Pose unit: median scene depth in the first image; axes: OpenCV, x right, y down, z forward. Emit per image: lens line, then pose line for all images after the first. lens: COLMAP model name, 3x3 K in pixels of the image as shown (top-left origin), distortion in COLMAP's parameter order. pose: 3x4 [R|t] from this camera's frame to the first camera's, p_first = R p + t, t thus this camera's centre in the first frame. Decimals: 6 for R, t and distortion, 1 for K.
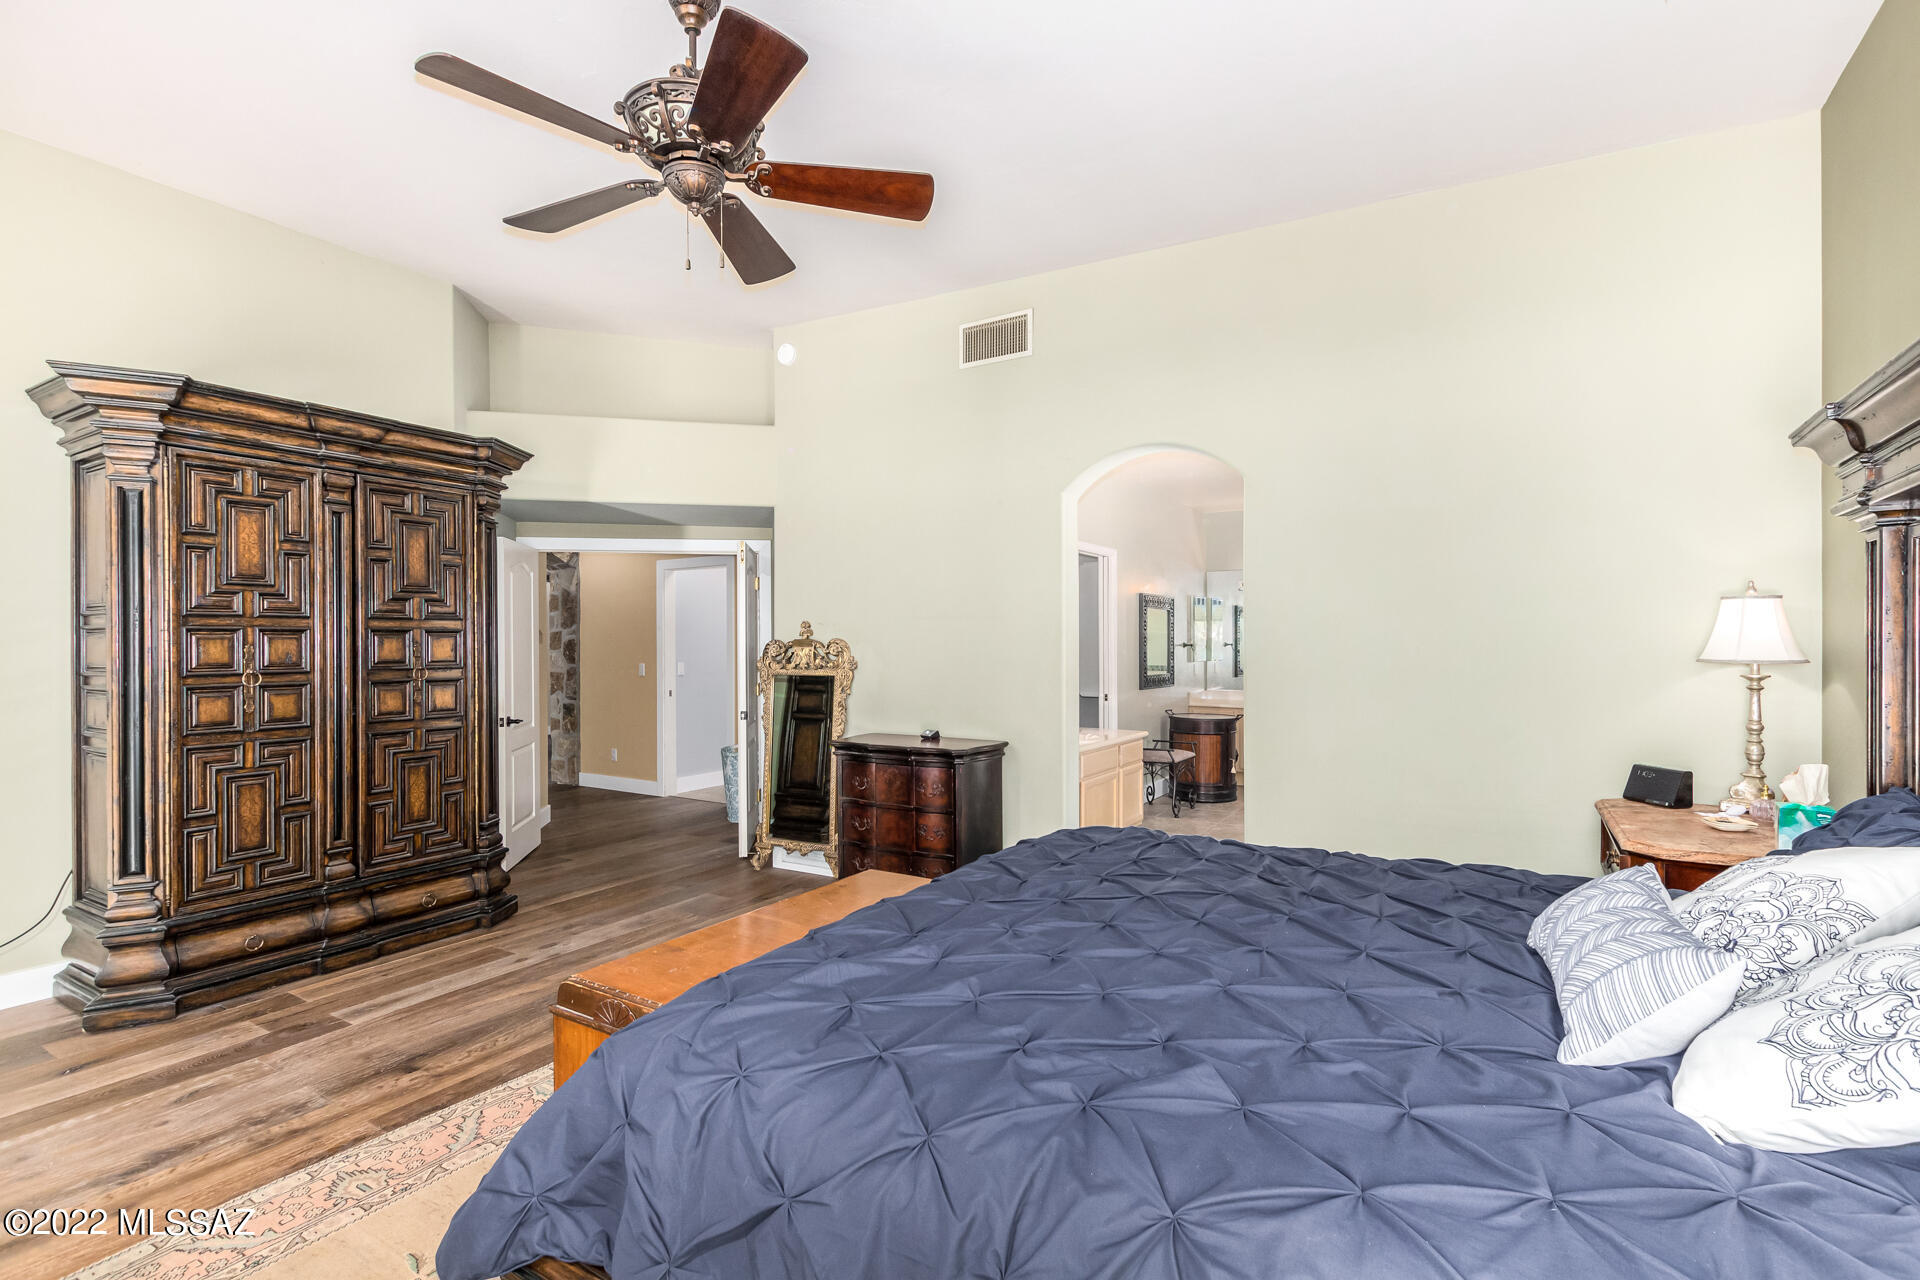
lens RADIAL K [[888.7, 0, 962.1], [0, 888.7, 665.3], [0, 0, 1]] dist [0.004522, 0.000230]
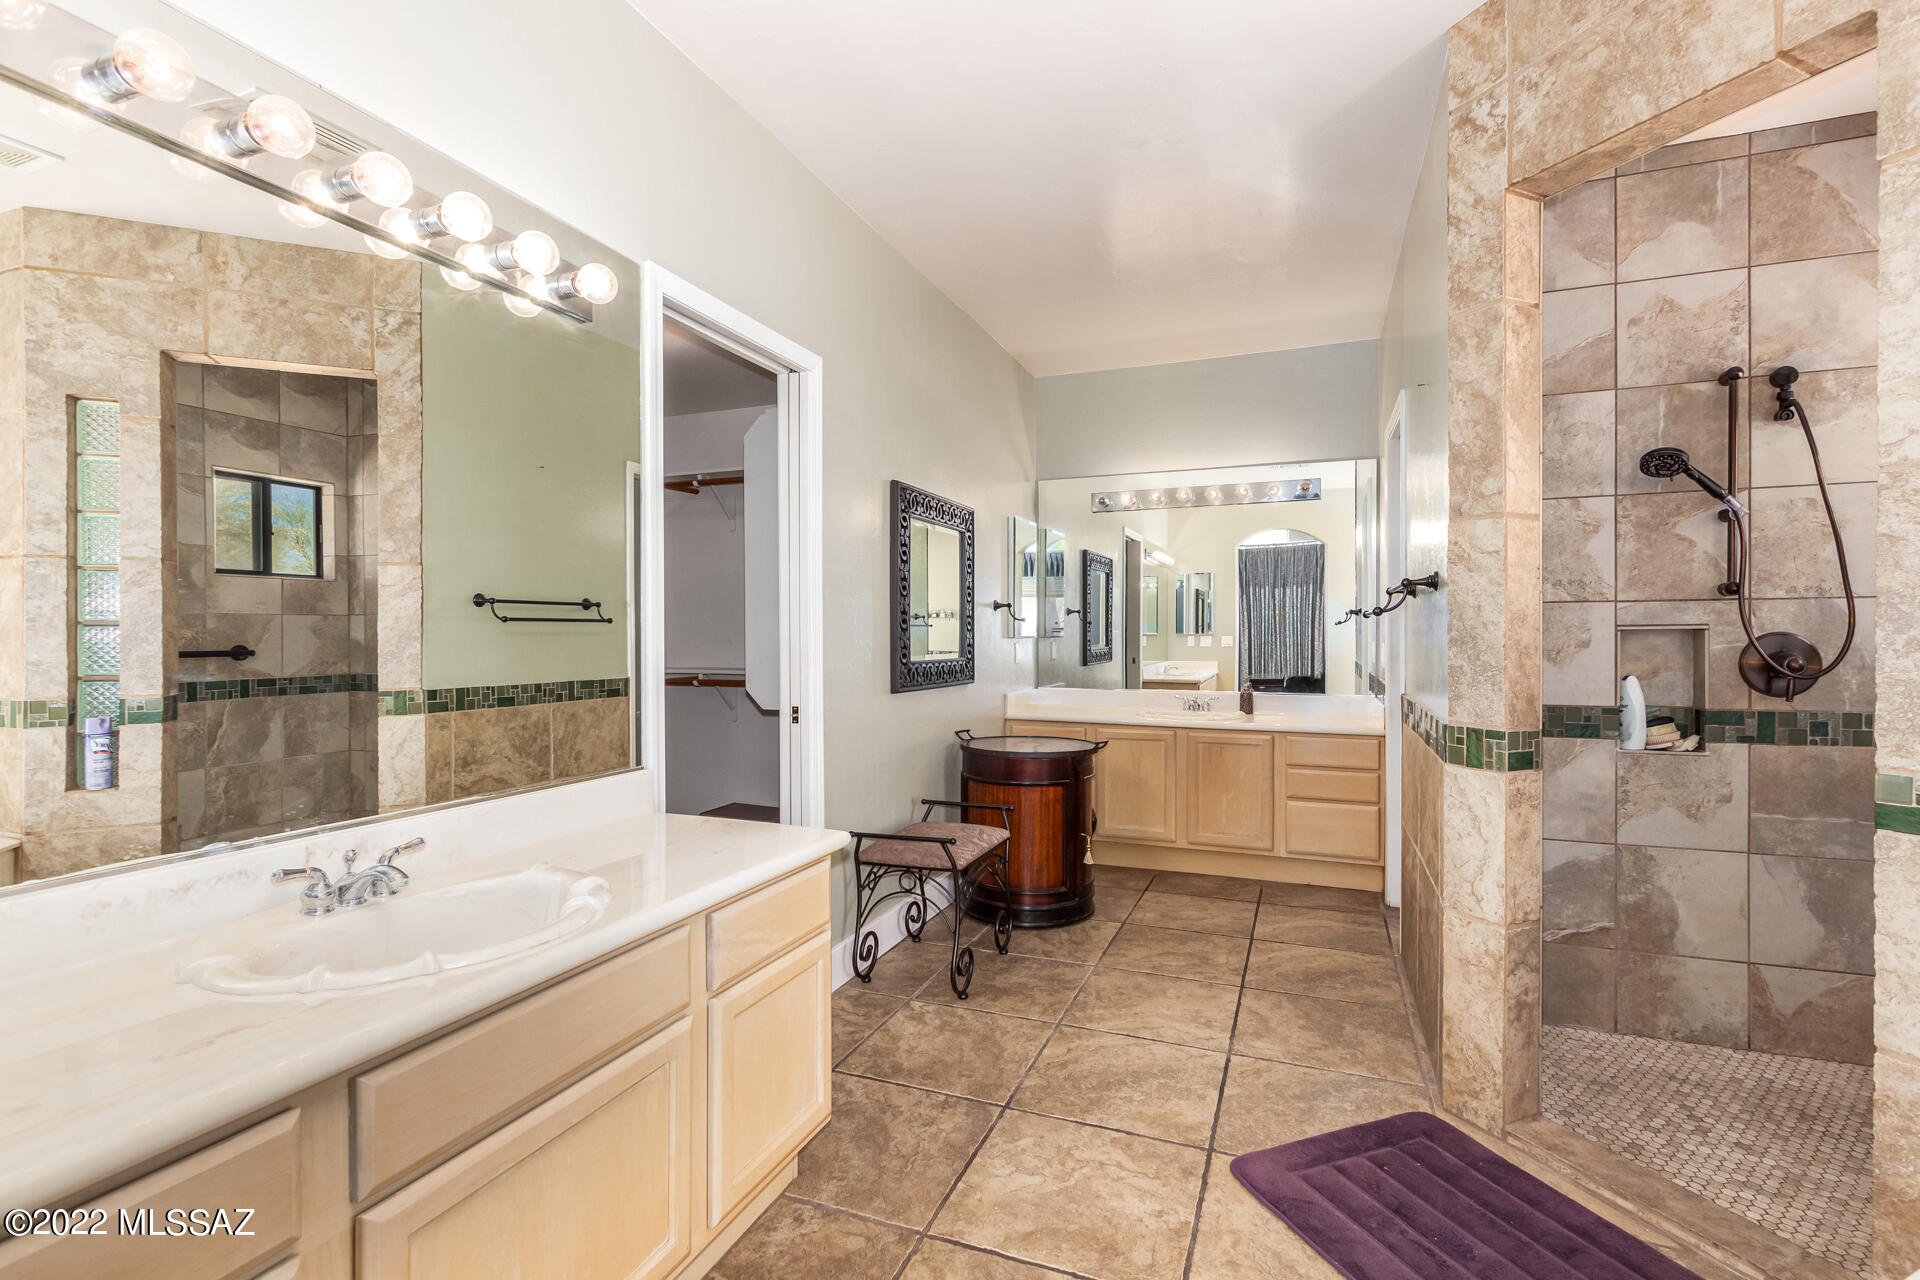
lens RADIAL K [[888.7, 0, 962.1], [0, 888.7, 665.3], [0, 0, 1]] dist [0.004522, 0.000230]
pose [[0.984222, -0.000165, 0.176936, 0.152014], [-0.001653, 0.999947, 0.010124, 0.008478], [-0.176929, -0.010256, 0.984170, 0.537558]]
